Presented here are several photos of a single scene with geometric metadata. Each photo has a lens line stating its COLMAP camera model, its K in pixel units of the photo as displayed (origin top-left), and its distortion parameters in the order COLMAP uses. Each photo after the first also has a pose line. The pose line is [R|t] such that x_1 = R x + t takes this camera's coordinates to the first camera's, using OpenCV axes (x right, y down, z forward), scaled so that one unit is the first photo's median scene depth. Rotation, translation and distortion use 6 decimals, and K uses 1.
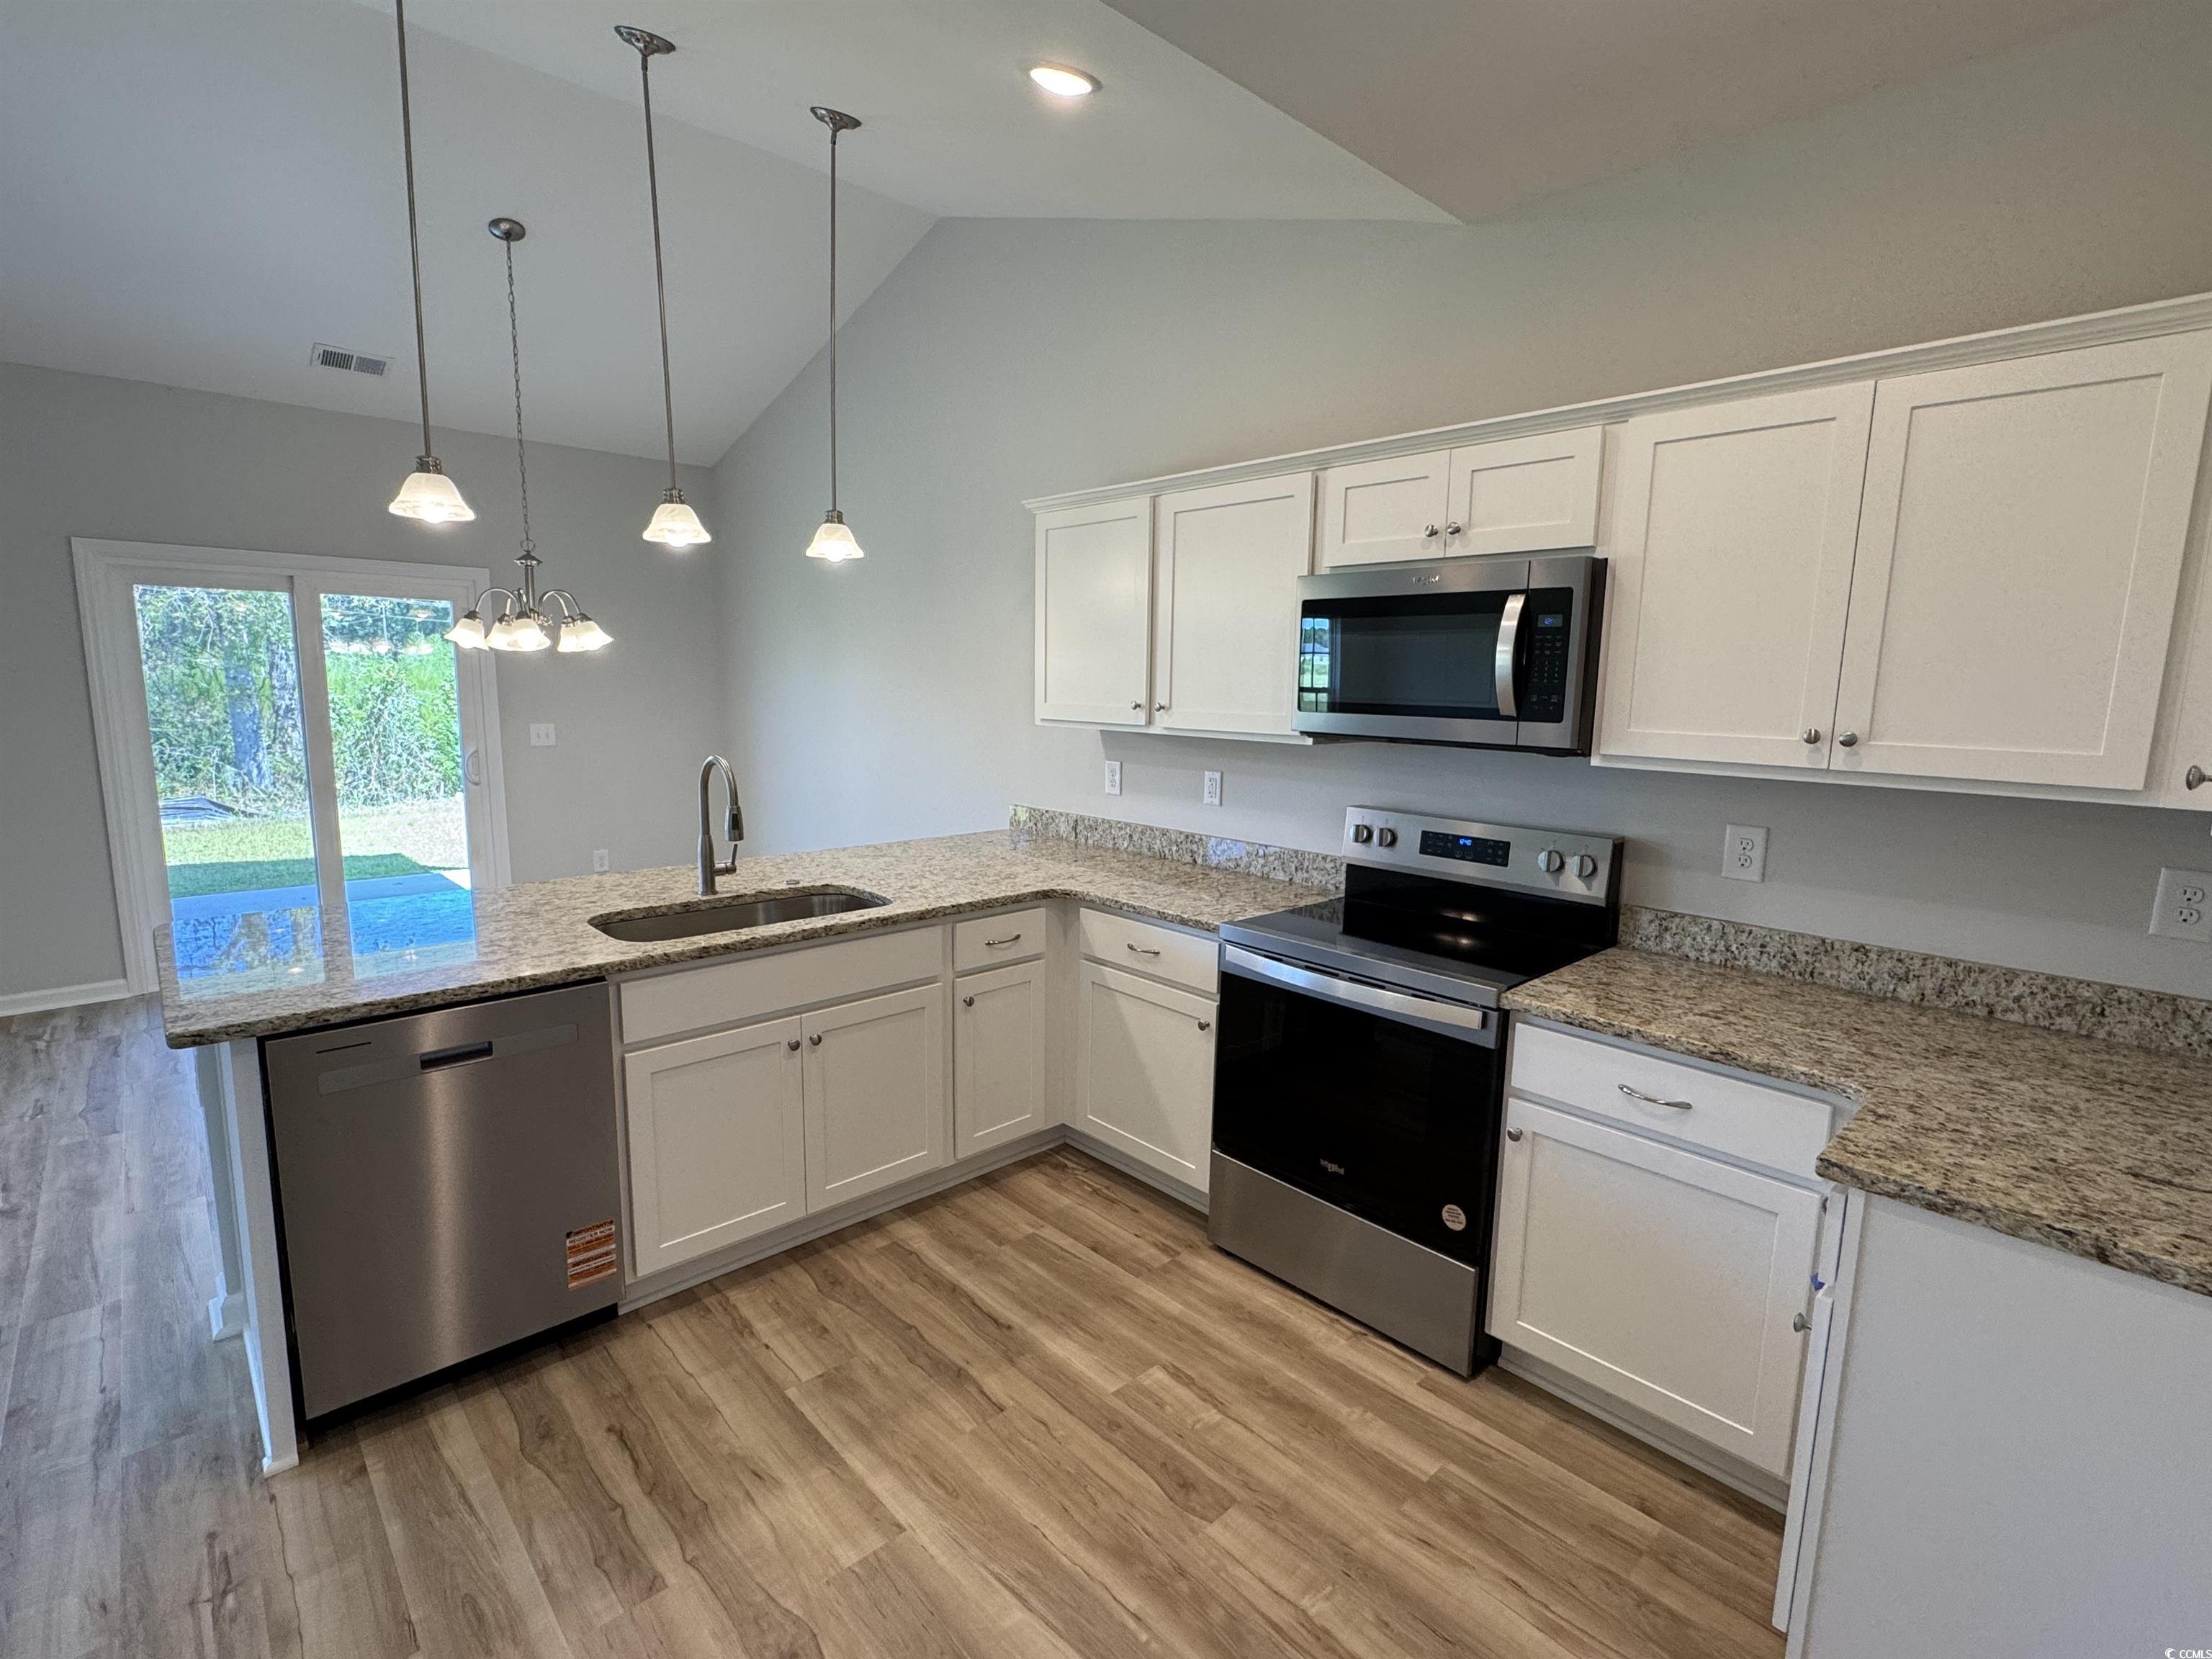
lens RADIAL K [[1035.7, 0, 1106.0], [0, 1035.7, 829.5], [0, 0, 1]] dist [-0.002316, 0.000465]
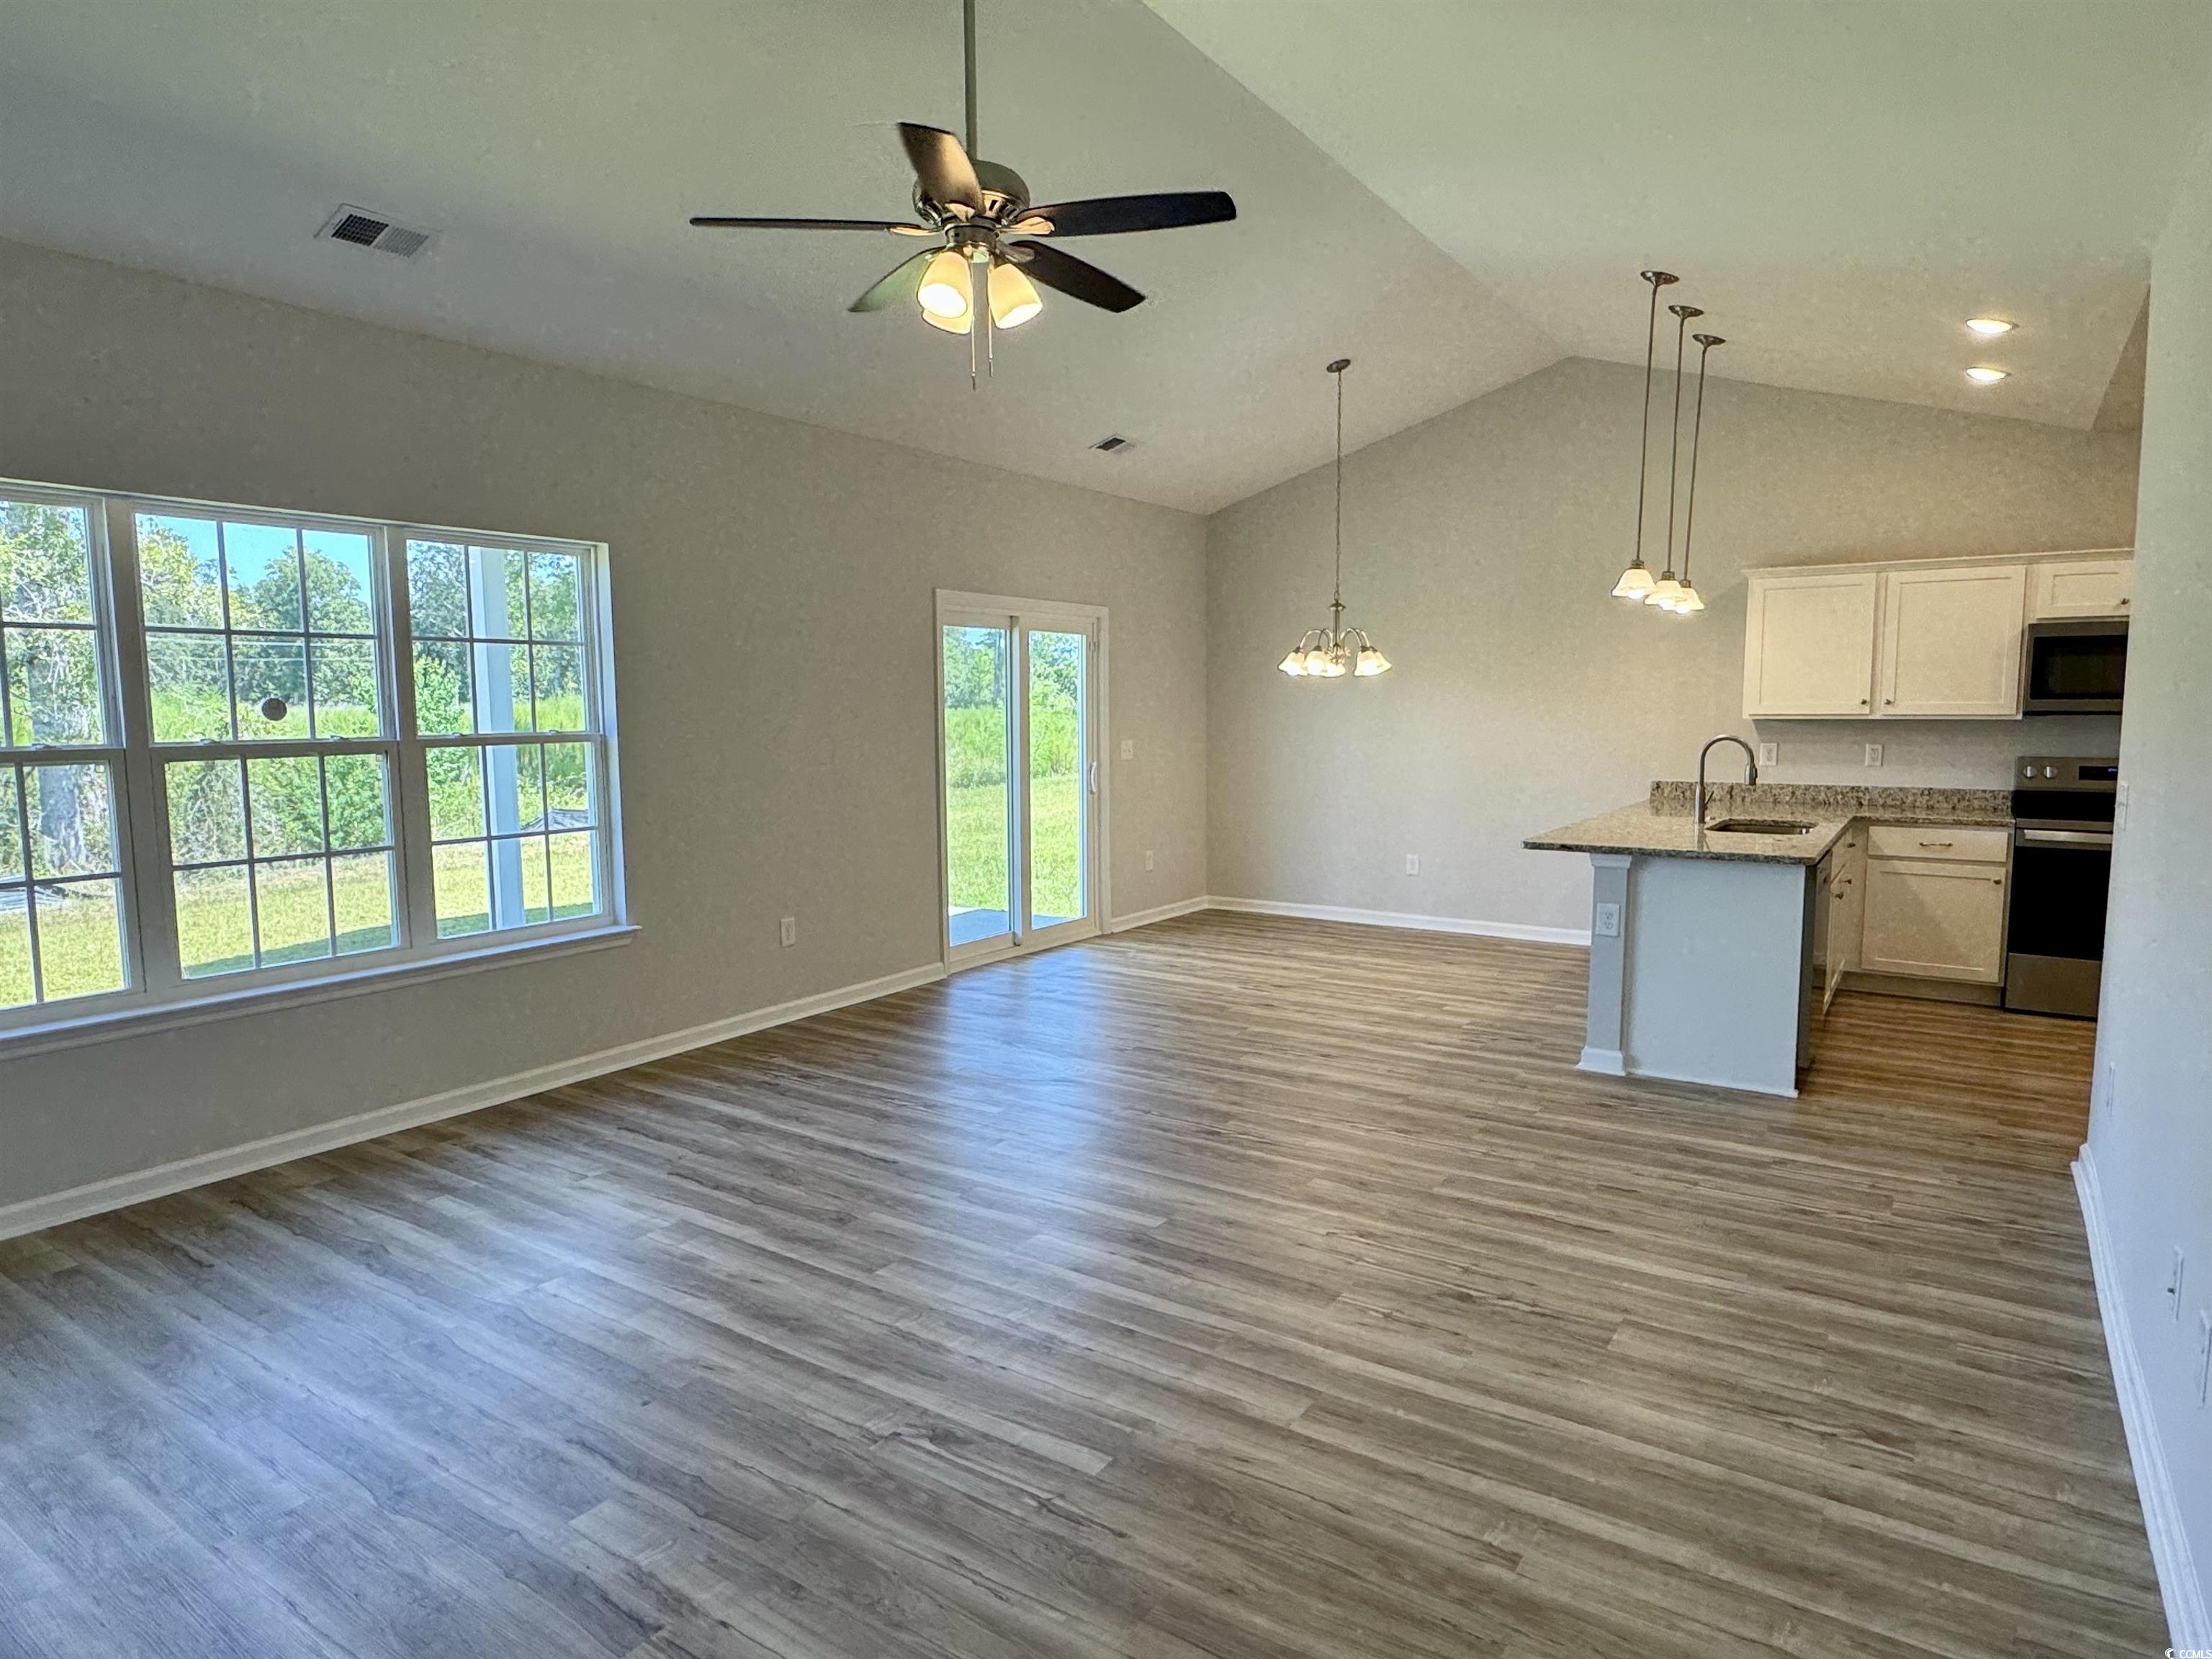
lens RADIAL K [[1283.2, 0, 1102.3], [0, 1283.2, 827.7], [0, 0, 1]] dist [-0.002000, 0.002237]
pose [[0.975298, -0.044328, 0.216399, -1.957558], [0.054511, 0.997658, -0.041313, 0.114181], [-0.214061, 0.052088, 0.975431, -0.829801]]
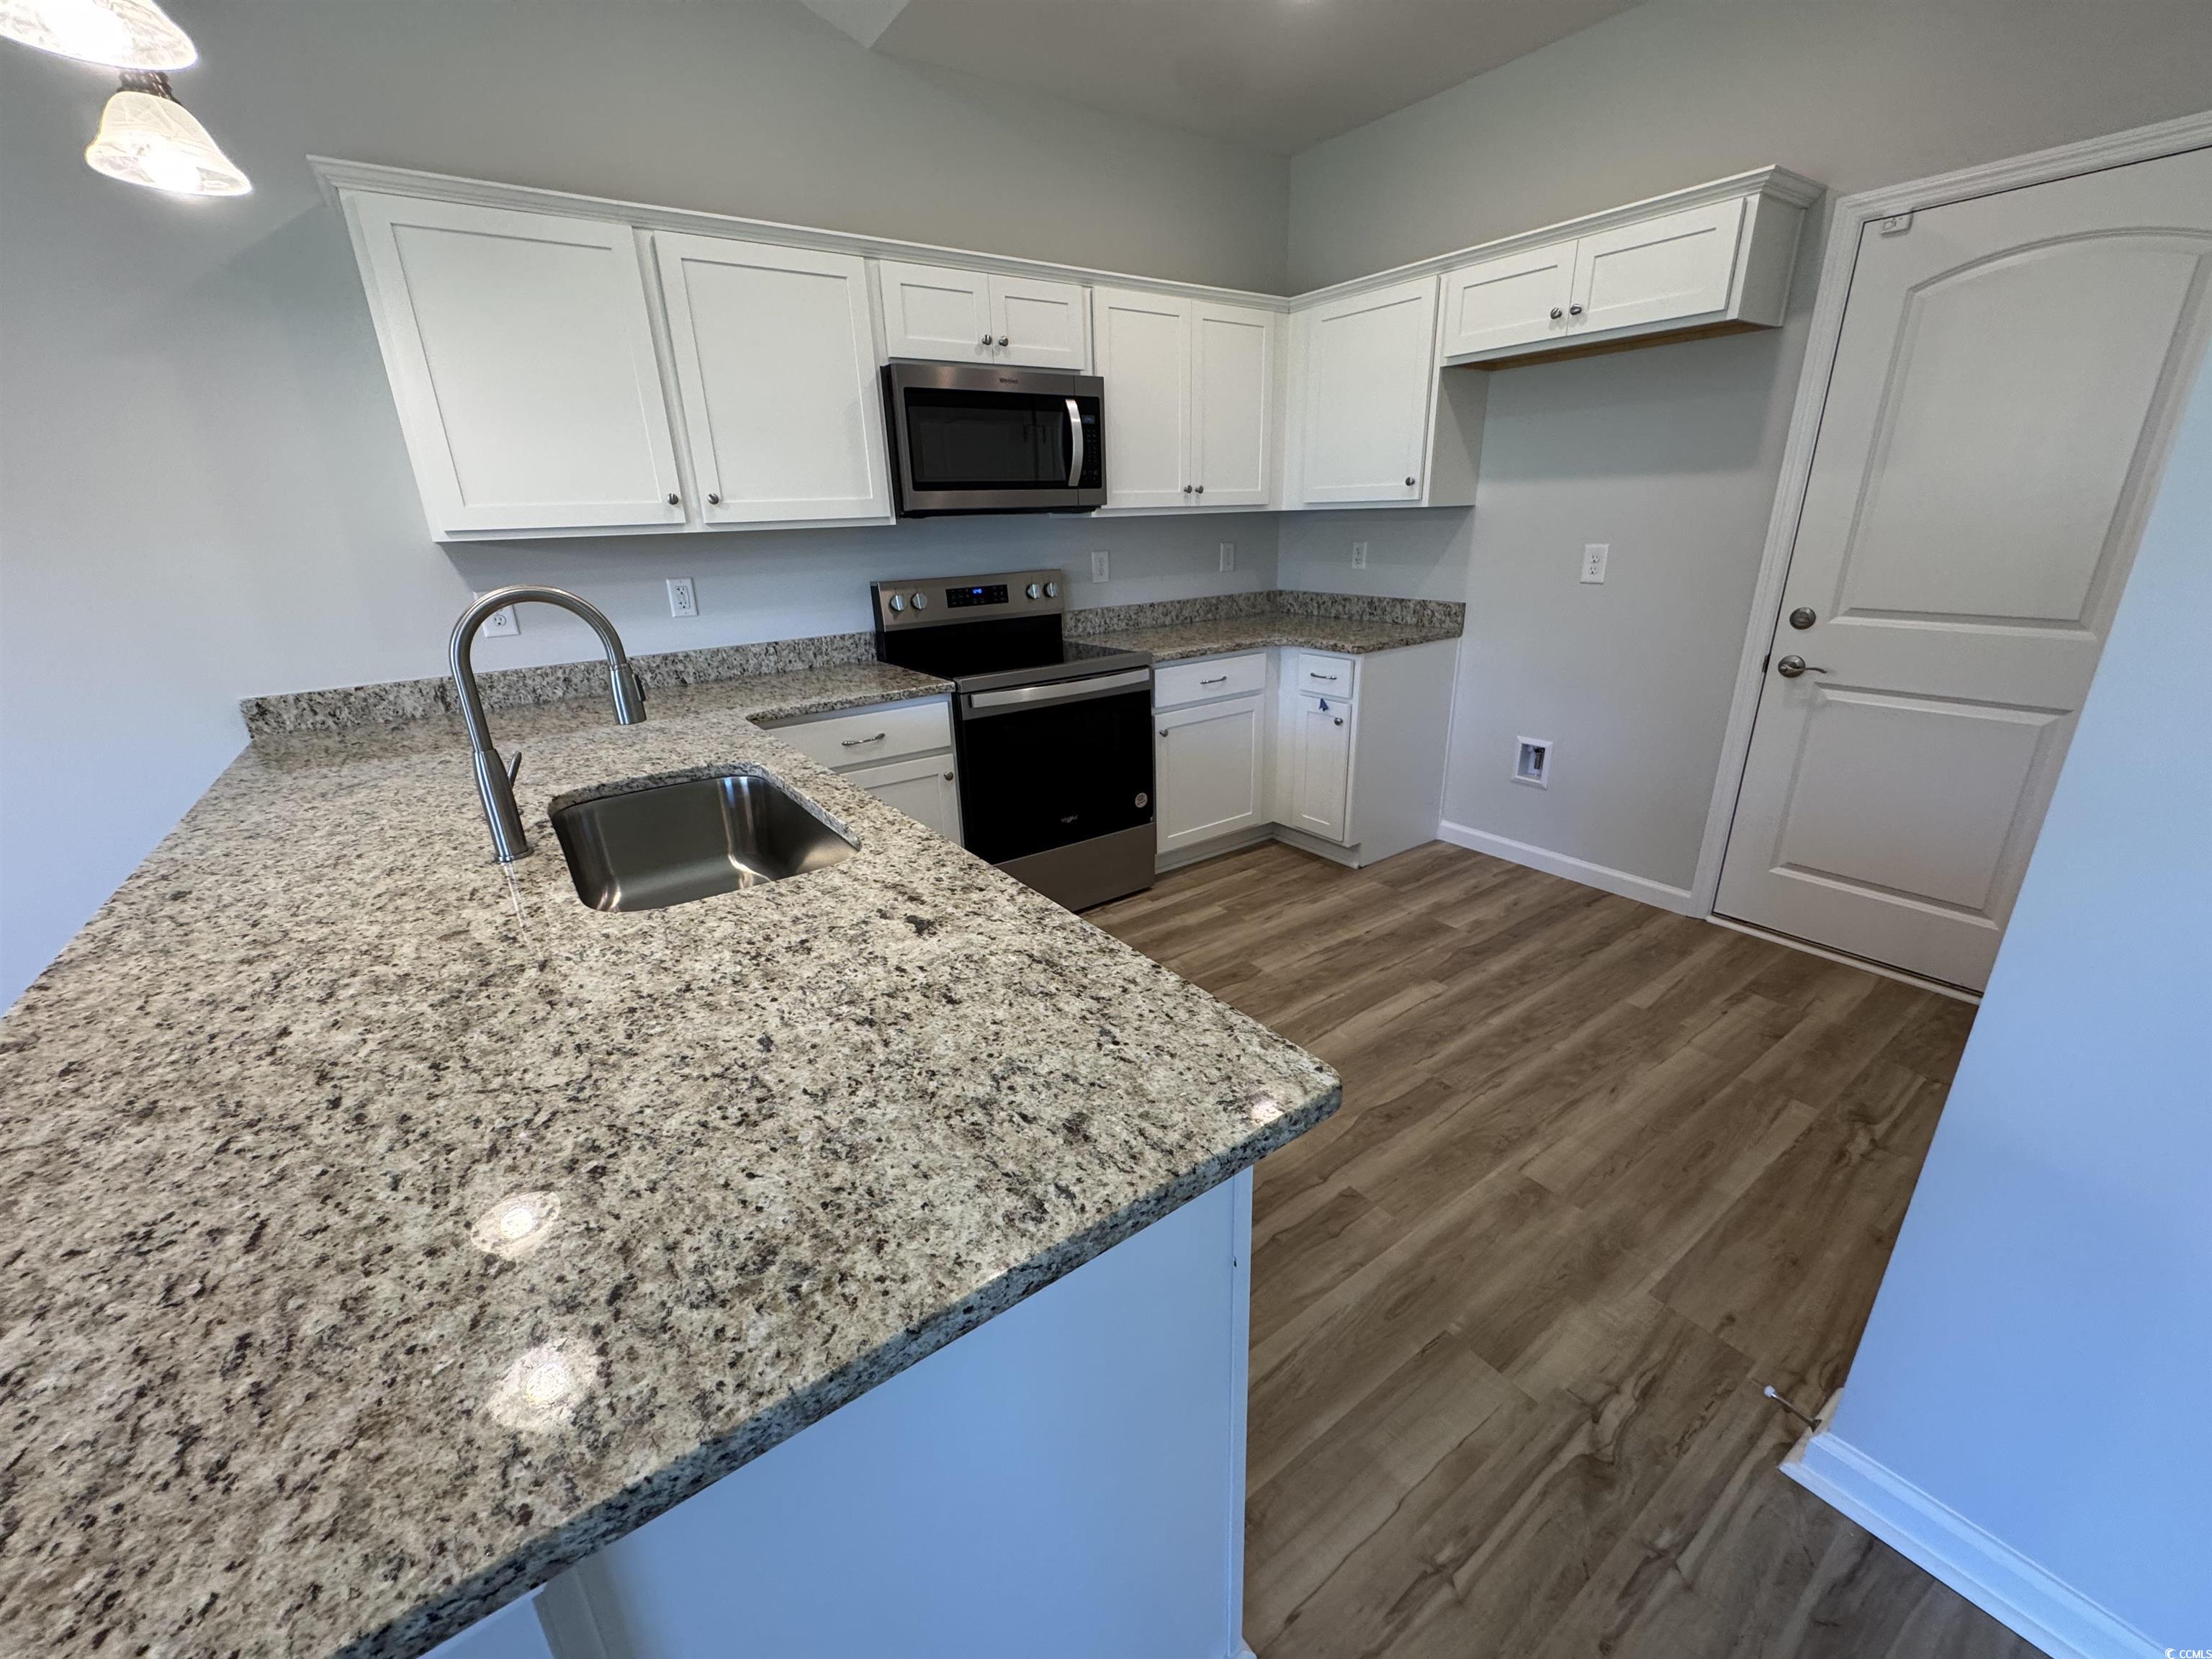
lens RADIAL K [[877.7, 0, 1103.1], [0, 877.7, 825.7], [0, 0, 1]] dist [-0.001445, -0.000088]
pose [[0.136655, -0.353420, 0.925430, -0.876275], [0.180510, 0.927437, 0.327531, -0.054532], [-0.974034, 0.122291, 0.190534, 0.698166]]
